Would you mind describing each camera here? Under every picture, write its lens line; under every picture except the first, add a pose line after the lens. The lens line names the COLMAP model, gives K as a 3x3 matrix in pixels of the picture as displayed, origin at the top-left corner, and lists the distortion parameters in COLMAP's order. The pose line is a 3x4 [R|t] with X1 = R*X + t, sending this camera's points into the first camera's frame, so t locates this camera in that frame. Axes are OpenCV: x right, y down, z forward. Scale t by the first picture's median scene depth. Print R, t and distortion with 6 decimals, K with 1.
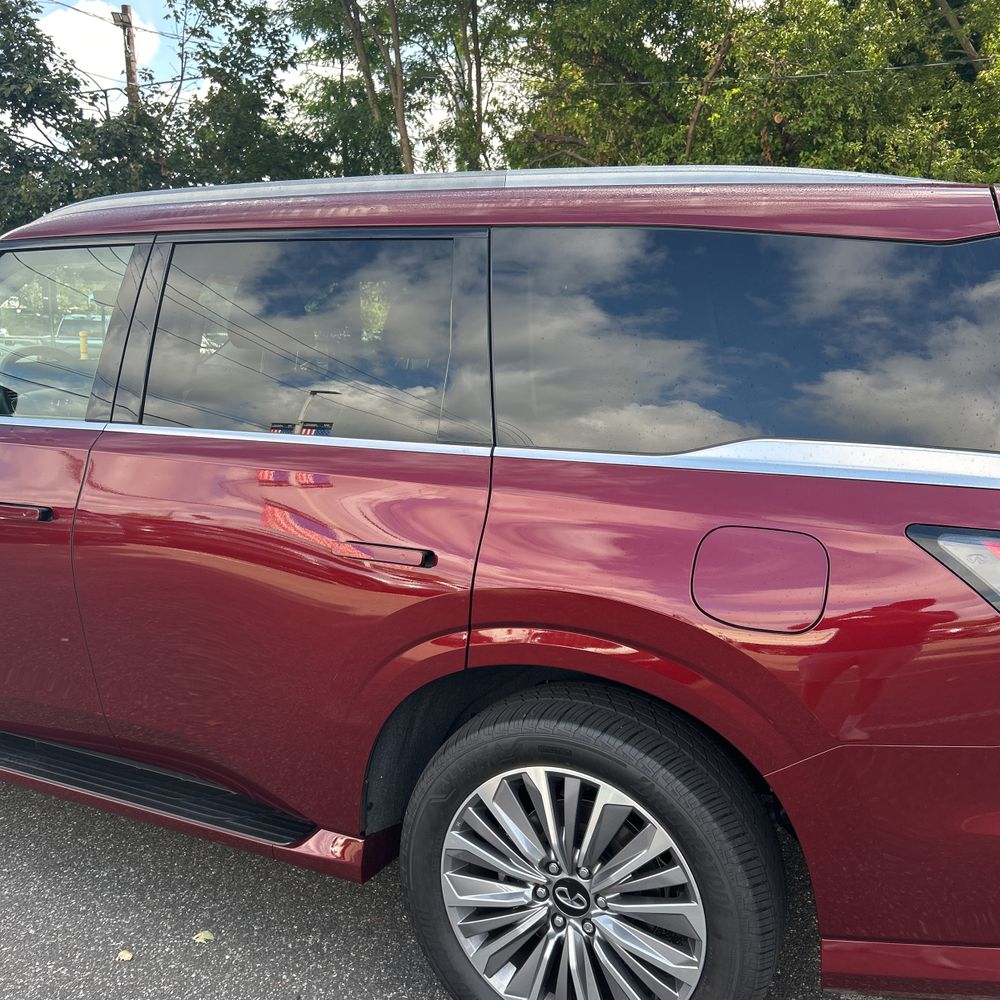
lens RADIAL K [[1026.8, 0, 503.5], [0, 1026.8, 499.9], [0, 0, 1]] dist [0.007966, -0.003995]
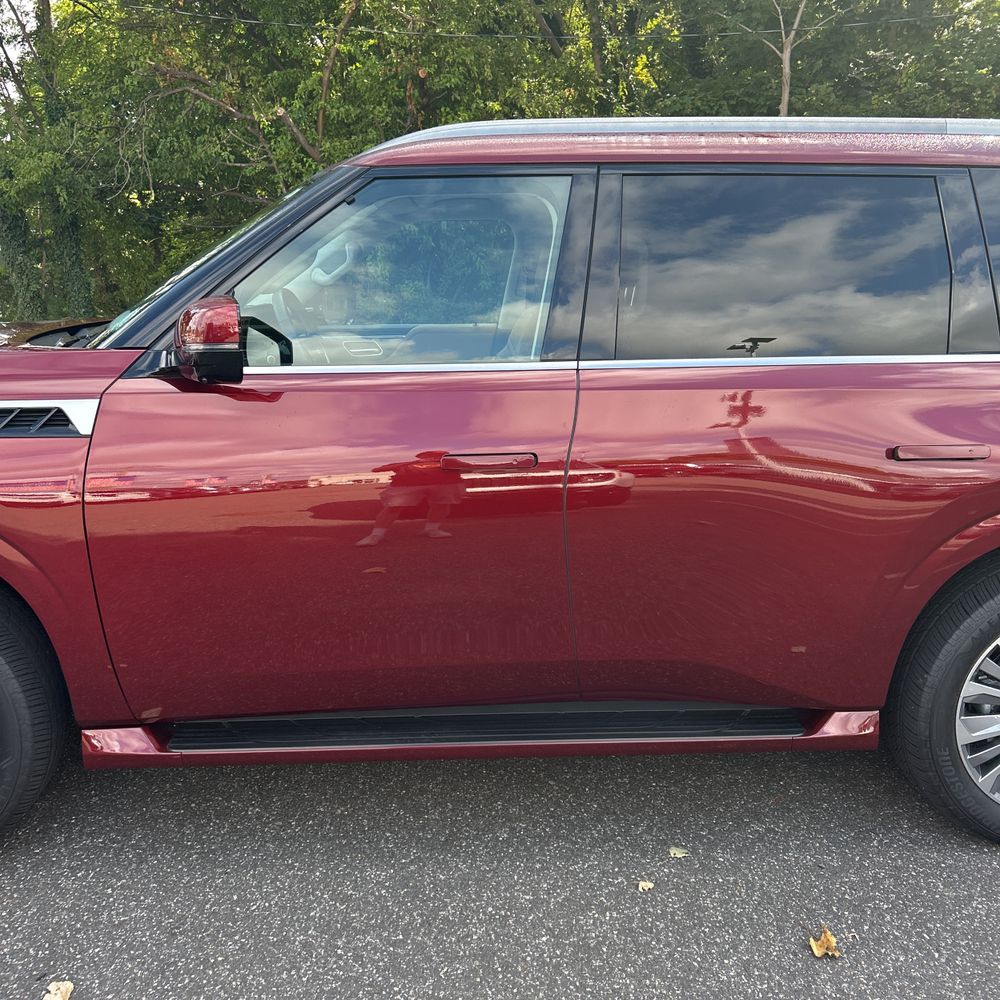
lens RADIAL K [[1026.8, 0, 503.5], [0, 1026.8, 499.9], [0, 0, 1]] dist [0.007966, -0.003995]
pose [[0.874846, -0.112647, 0.471121, -0.164273], [0.092278, 0.993530, 0.066202, -0.002560], [-0.475530, -0.014443, 0.879581, 0.032115]]
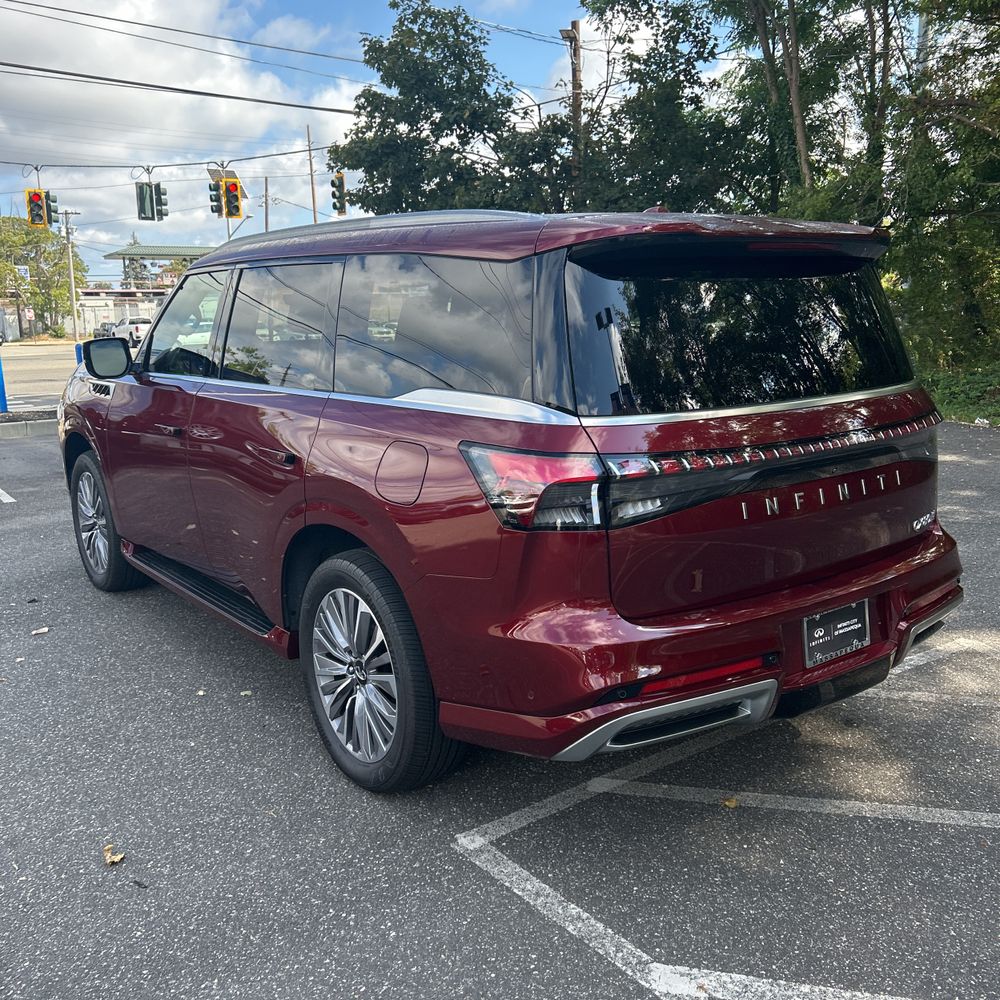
lens RADIAL K [[1026.8, 0, 503.5], [0, 1026.8, 499.9], [0, 0, 1]] dist [0.007966, -0.003995]
pose [[0.891178, 0.055515, -0.450245, 0.146084], [-0.045651, 0.998421, 0.032747, 0.007274], [0.451352, -0.008630, 0.892304, -0.051229]]
